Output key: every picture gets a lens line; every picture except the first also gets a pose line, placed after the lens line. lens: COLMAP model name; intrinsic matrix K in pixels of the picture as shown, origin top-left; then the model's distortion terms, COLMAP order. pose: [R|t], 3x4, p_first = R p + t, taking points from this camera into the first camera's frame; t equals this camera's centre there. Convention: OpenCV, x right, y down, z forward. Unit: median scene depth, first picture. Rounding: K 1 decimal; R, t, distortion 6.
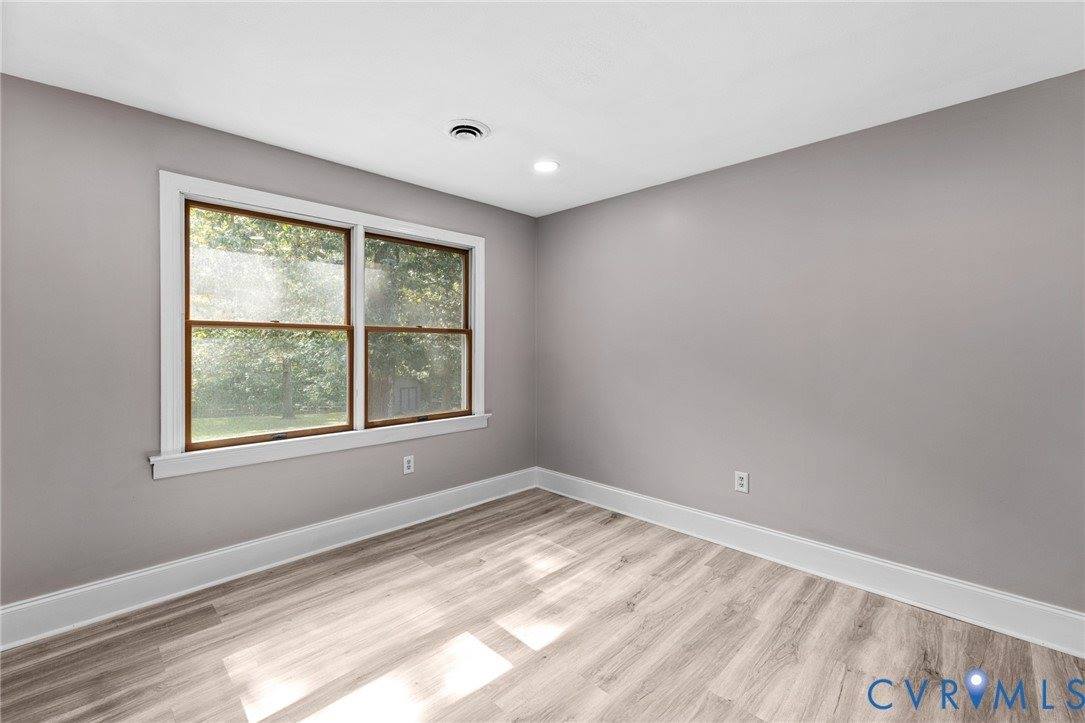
lens RADIAL K [[461.4, 0, 541.8], [0, 461.4, 353.2], [0, 0, 1]] dist [-0.007624, -0.000012]
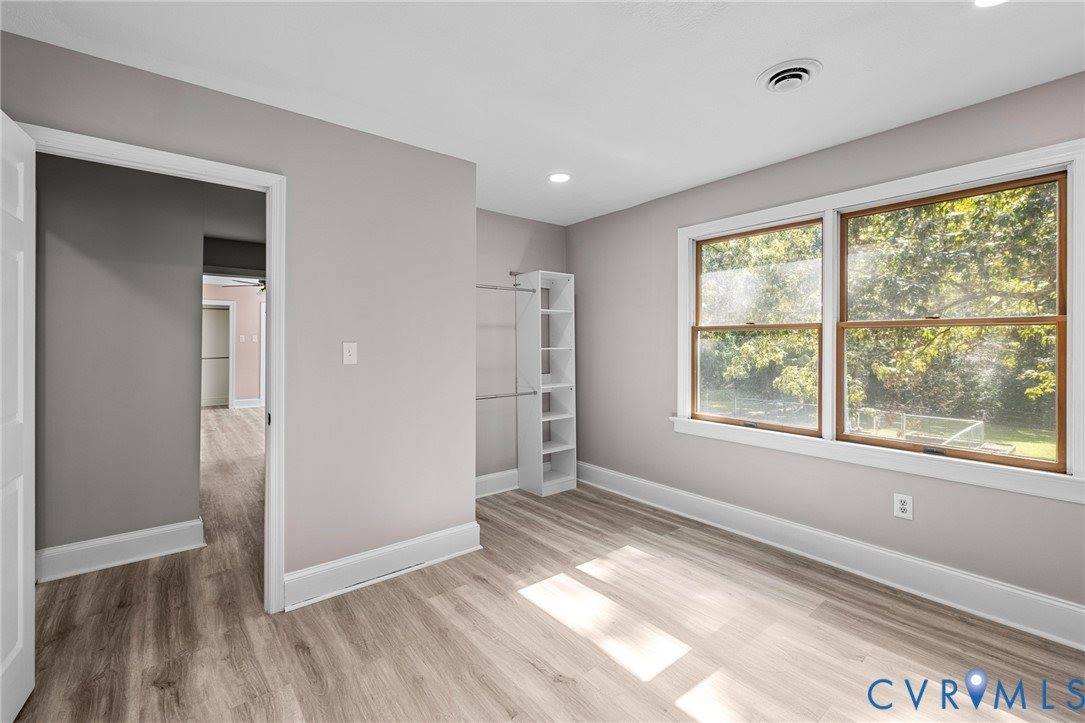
lens RADIAL K [[461.4, 0, 532.5], [0, 461.4, 343.9], [0, 0, 1]] dist [-0.007624, -0.000012]
pose [[-0.138054, -0.000770, -0.990424, 0.679649], [-0.016612, 0.999861, 0.001539, -0.012757], [0.990285, 0.016666, -0.138048, 0.663297]]
